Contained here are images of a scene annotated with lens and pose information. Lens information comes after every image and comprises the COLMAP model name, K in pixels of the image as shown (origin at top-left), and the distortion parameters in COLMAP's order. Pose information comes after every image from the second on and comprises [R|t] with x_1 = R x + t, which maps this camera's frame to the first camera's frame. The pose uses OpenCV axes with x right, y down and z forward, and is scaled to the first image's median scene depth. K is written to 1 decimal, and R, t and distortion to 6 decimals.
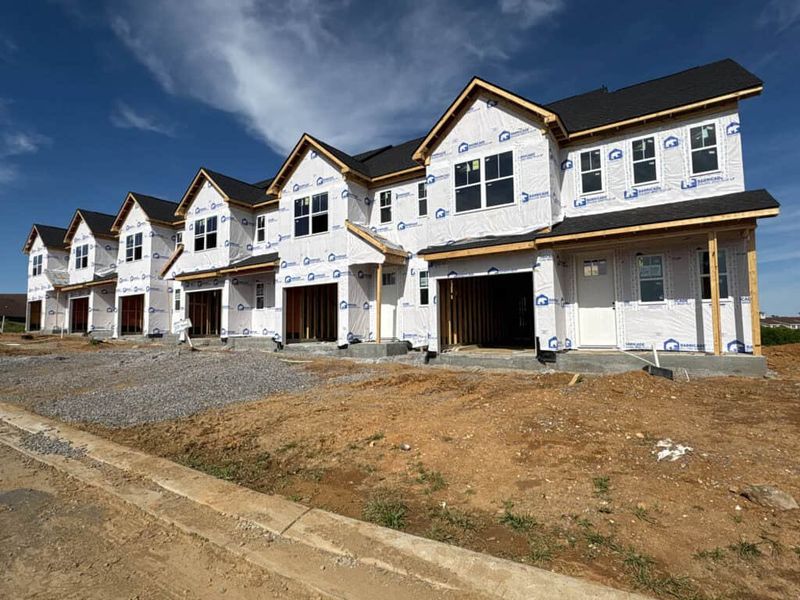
lens RADIAL K [[603.7, 0, 400.0], [0, 603.7, 300.0], [0, 0, 1]] dist [0.055191, -0.076515]
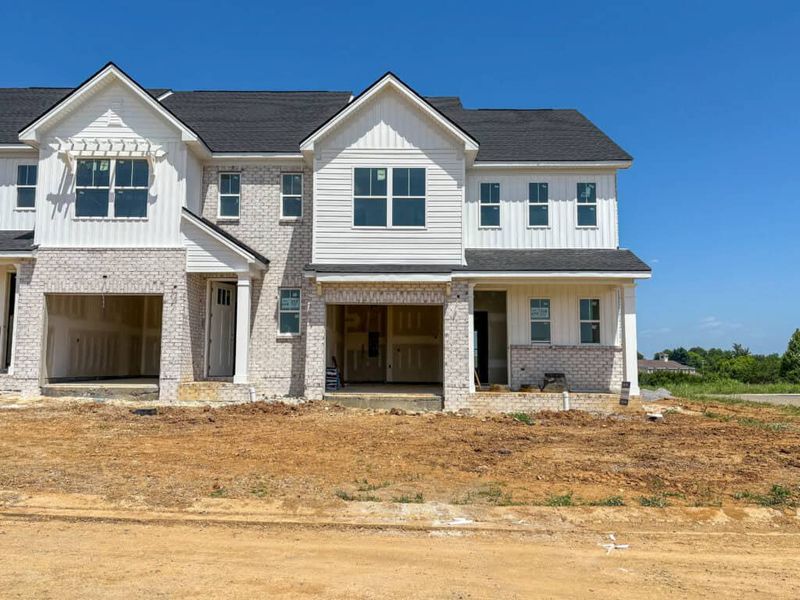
lens RADIAL K [[603.7, 0, 400.0], [0, 603.7, 300.0], [0, 0, 1]] dist [0.055191, -0.076515]
pose [[0.732152, 0.091946, 0.674907, -0.409139], [-0.053786, 0.995557, -0.077282, 0.013712], [-0.679014, 0.020282, 0.733845, 0.374411]]
